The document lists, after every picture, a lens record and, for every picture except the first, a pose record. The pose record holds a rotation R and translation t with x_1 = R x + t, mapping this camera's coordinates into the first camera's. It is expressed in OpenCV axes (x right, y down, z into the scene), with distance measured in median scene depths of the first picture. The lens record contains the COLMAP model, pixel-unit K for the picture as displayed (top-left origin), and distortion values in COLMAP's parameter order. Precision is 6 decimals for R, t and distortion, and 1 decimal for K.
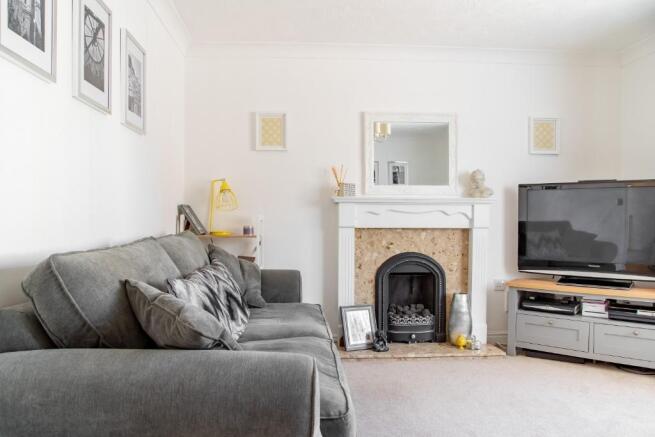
lens RADIAL K [[470.0, 0, 316.9], [0, 470.0, 221.3], [0, 0, 1]] dist [-0.059947, 0.007134]
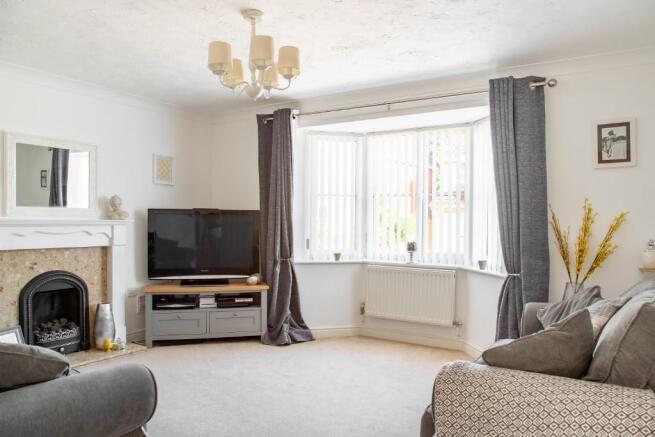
lens RADIAL K [[470.0, 0, 316.9], [0, 470.0, 221.3], [0, 0, 1]] dist [-0.059947, 0.007134]
pose [[0.596283, -0.003389, 0.802767, -0.285383], [-0.000458, 0.999989, 0.004561, -0.051242], [-0.802774, -0.003087, 0.596276, -0.094102]]
